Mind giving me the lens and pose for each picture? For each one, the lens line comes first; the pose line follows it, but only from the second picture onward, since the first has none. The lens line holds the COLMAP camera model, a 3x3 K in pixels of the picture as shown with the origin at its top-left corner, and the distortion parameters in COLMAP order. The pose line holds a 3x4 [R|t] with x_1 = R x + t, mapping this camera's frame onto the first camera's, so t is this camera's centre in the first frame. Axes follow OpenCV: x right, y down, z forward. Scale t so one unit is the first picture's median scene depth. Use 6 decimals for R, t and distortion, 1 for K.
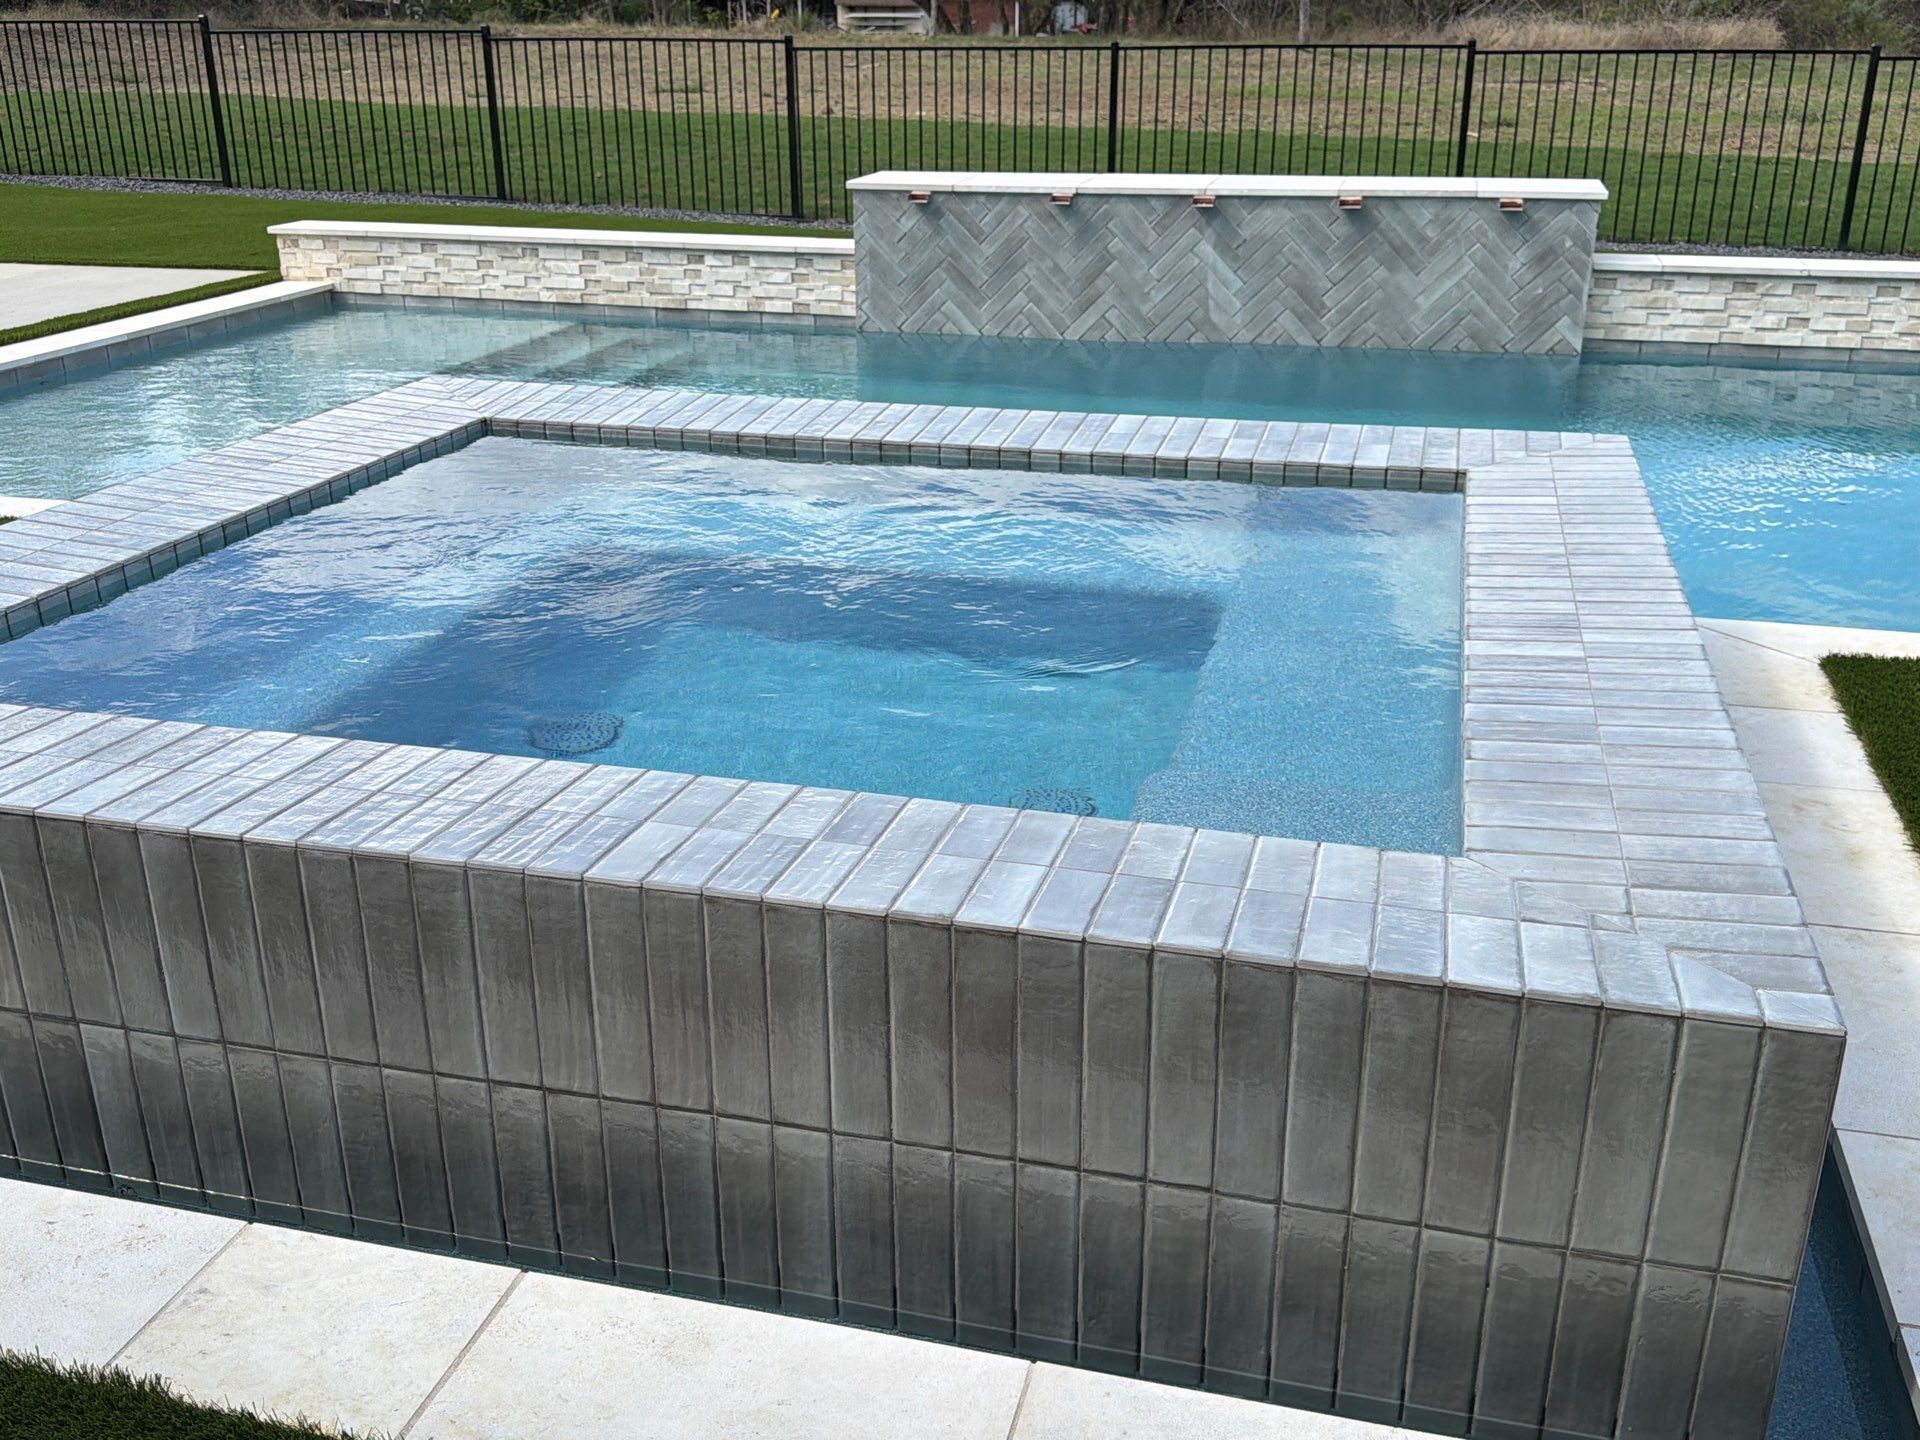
lens RADIAL K [[1785.1, 0, 953.6], [0, 1785.1, 739.5], [0, 0, 1]] dist [0.172099, -0.376851]
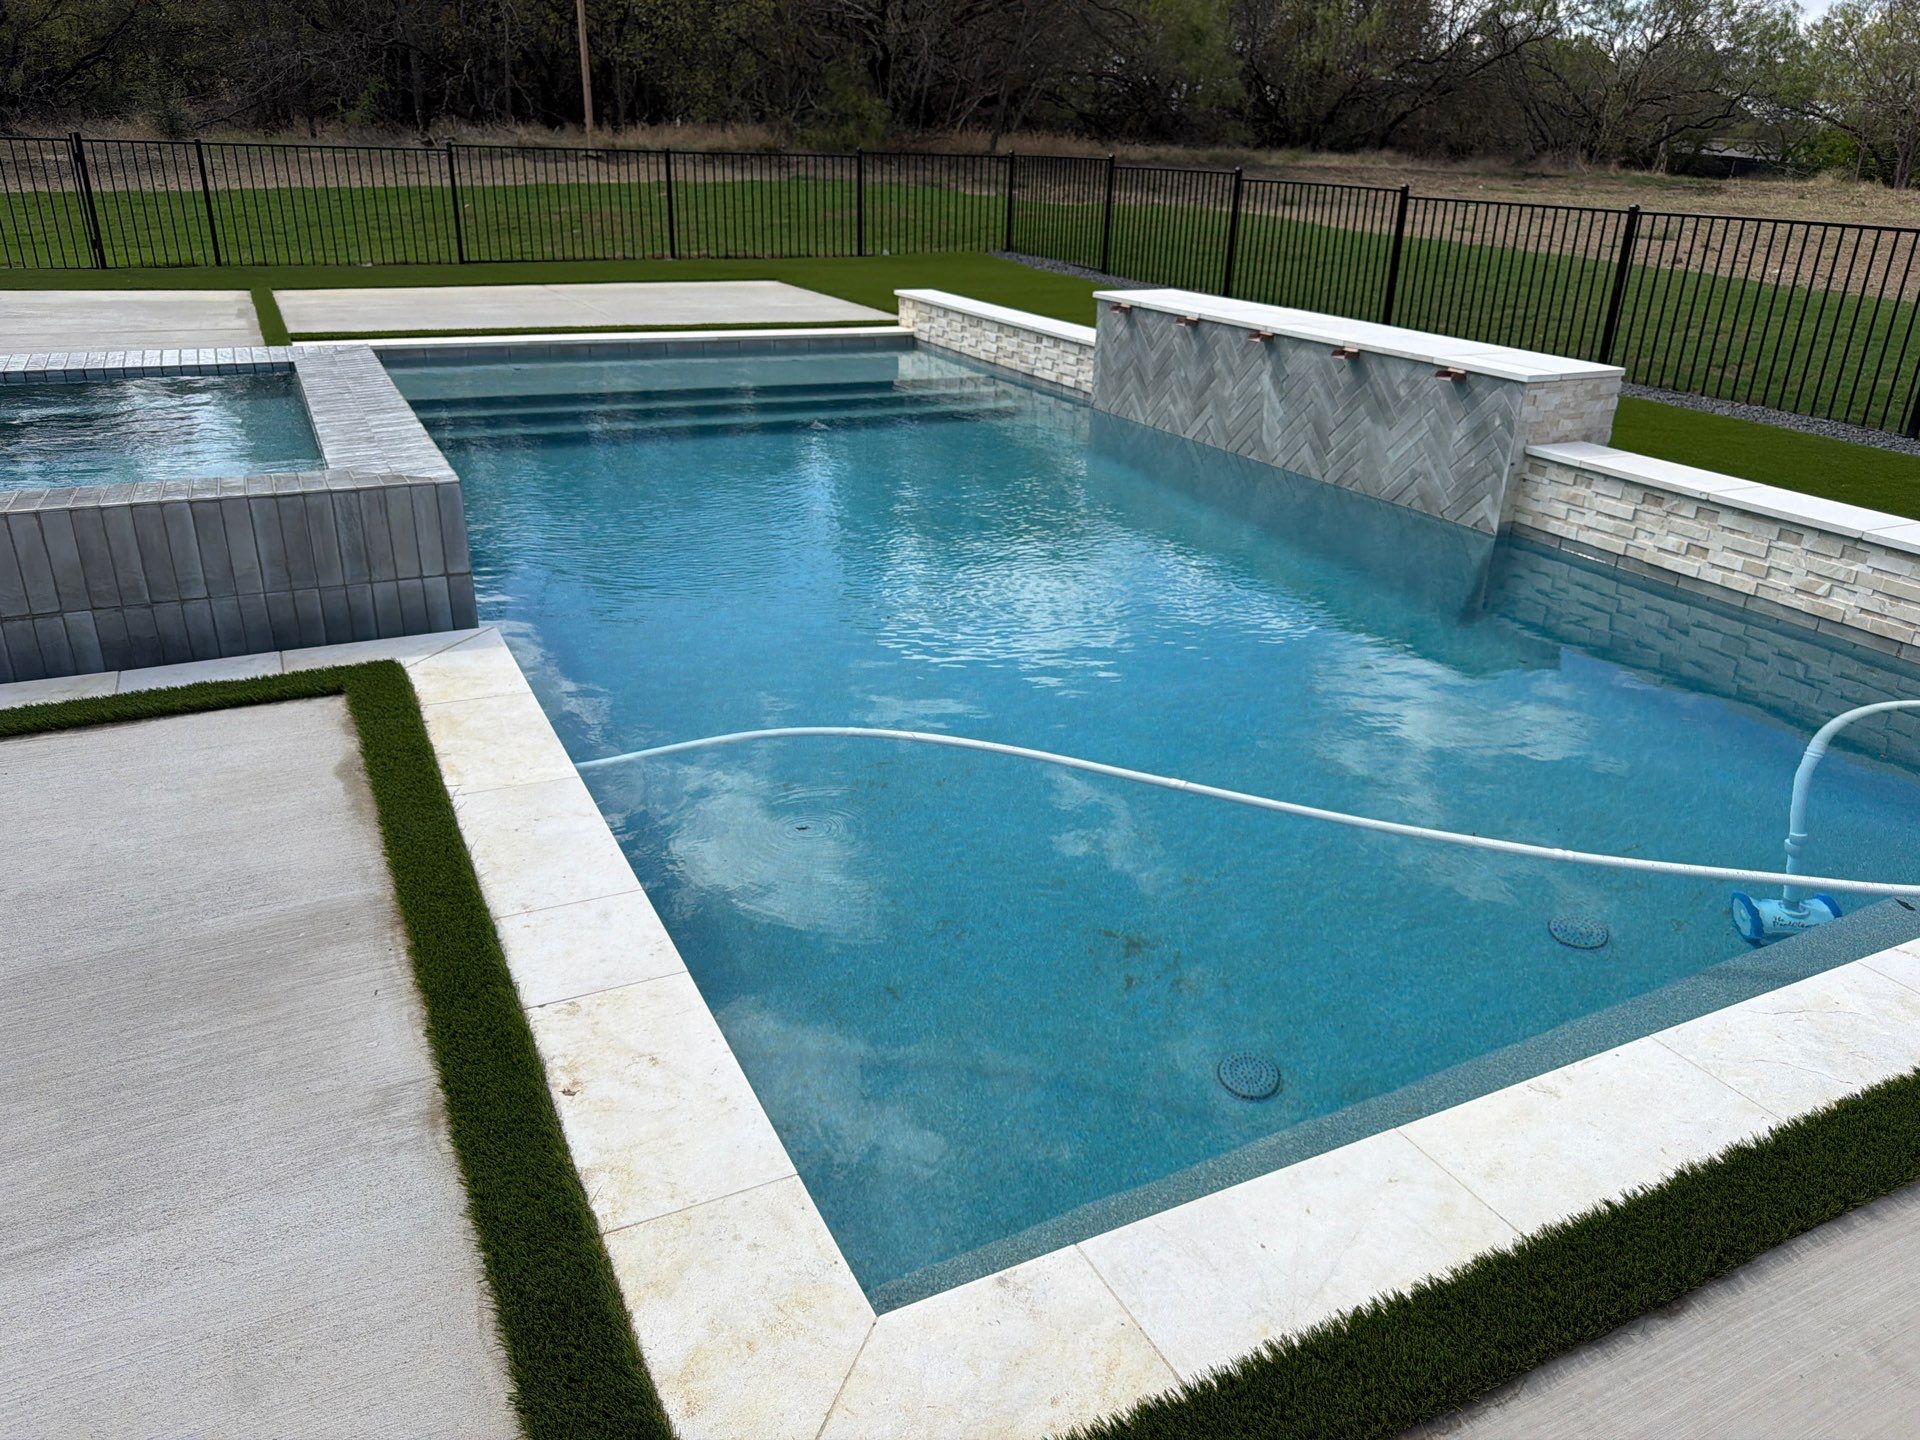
lens RADIAL K [[1428.9, 0, 915.8], [0, 1428.9, 716.7], [0, 0, 1]] dist [0.096628, -0.181503]
pose [[0.635733, 0.309475, -0.707155, 0.687522], [-0.318602, 0.939638, 0.124794, -0.111762], [0.703090, 0.145965, 0.695958, 0.239867]]
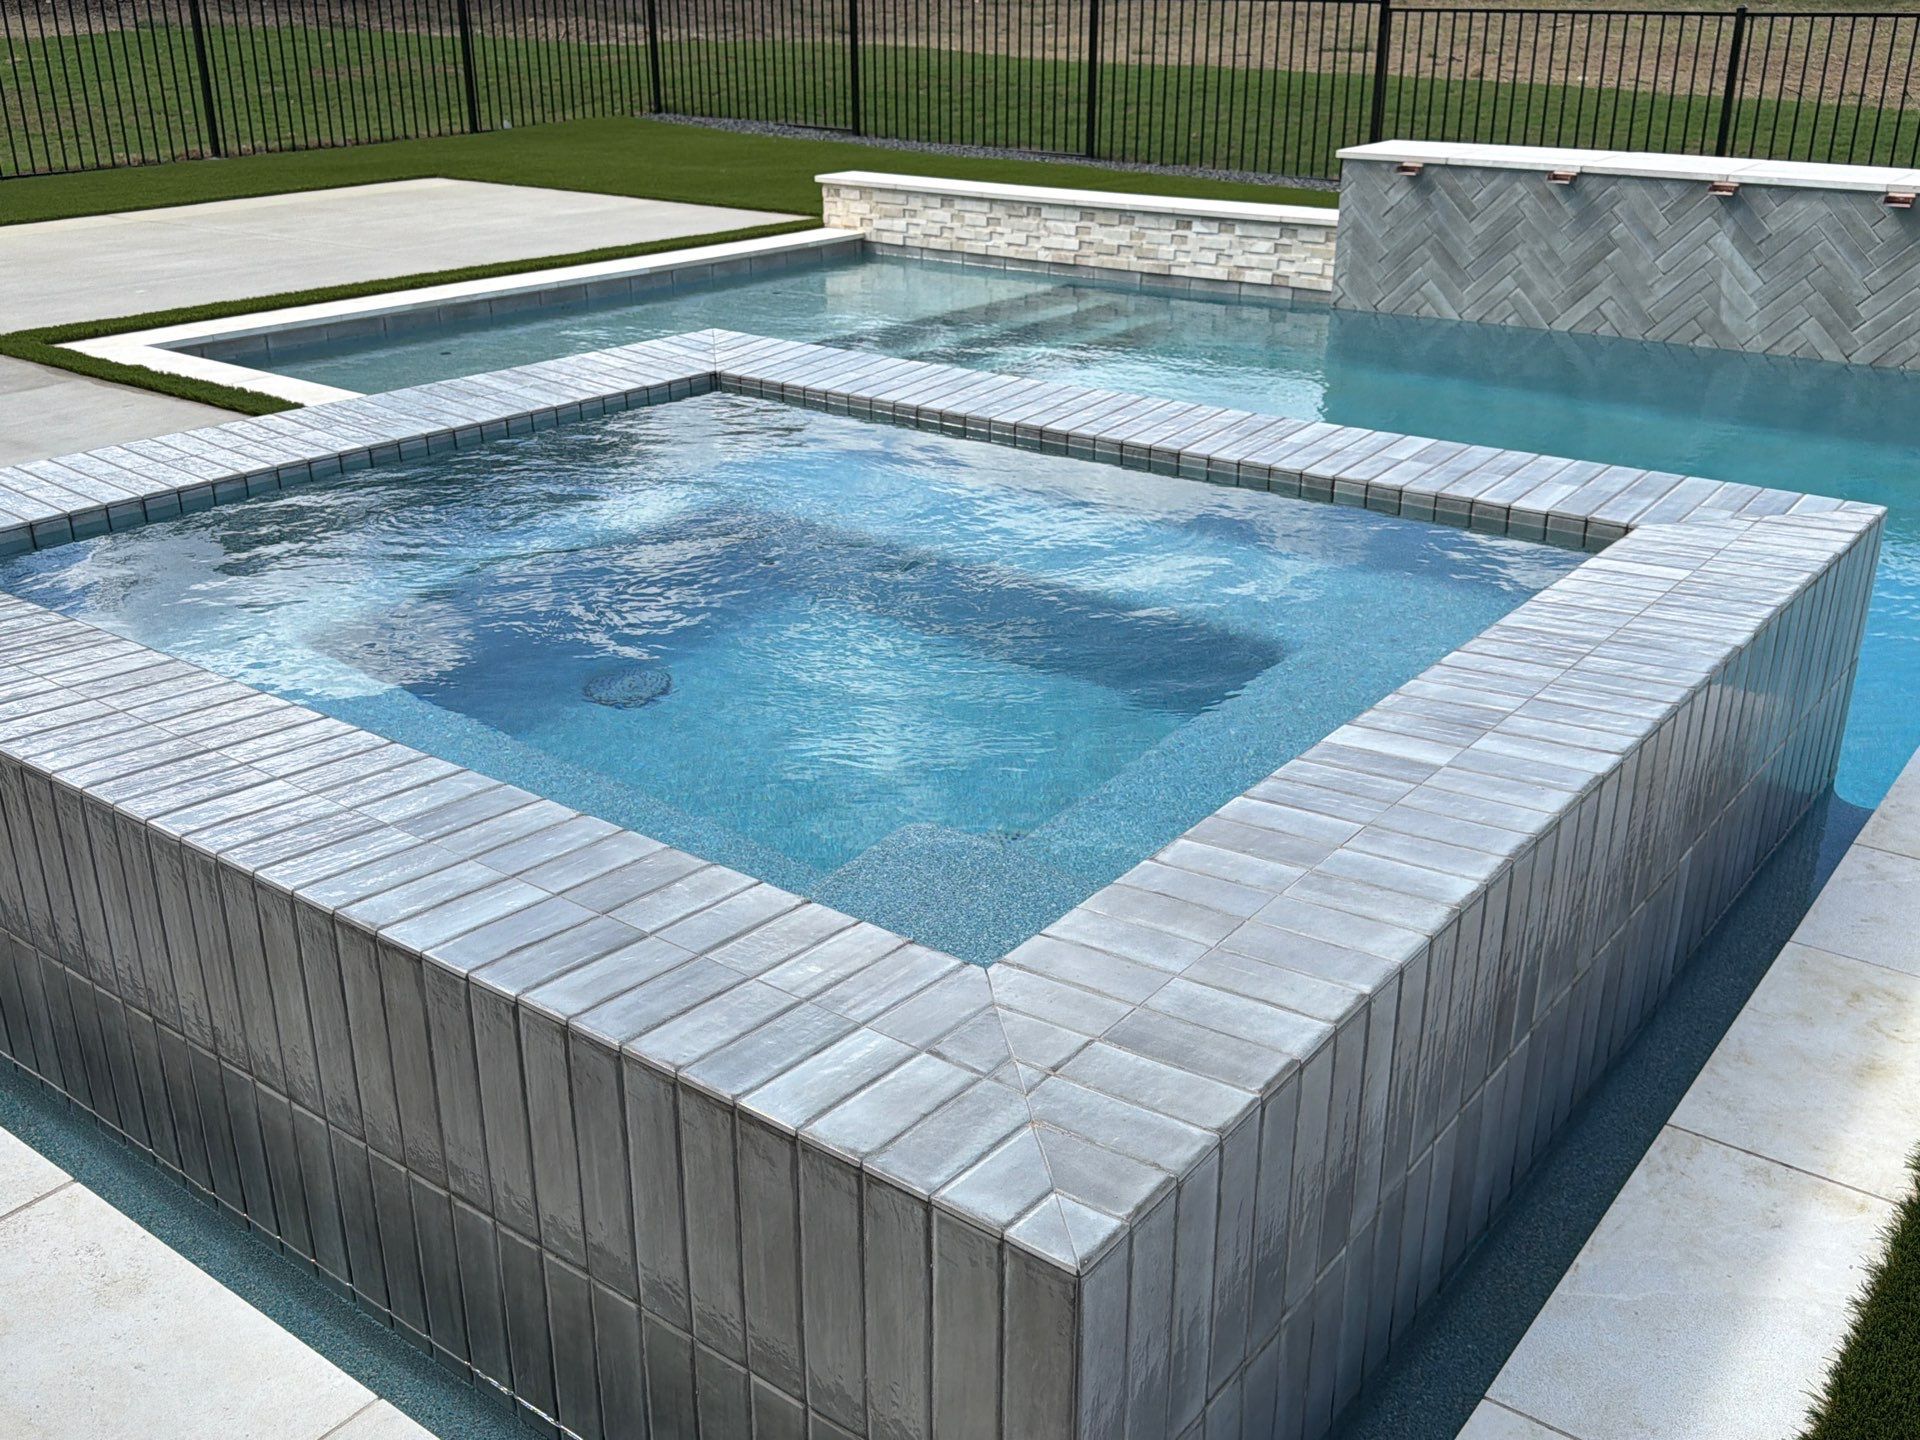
lens RADIAL K [[1785.2, 0, 960.0], [0, 1785.2, 720.0], [0, 0, 1]] dist [0.162199, -0.364284]
pose [[0.924613, 0.149458, -0.350362, 0.137018], [-0.145143, 0.988653, 0.038706, -0.021117], [0.352171, 0.015064, 0.935814, 0.044556]]
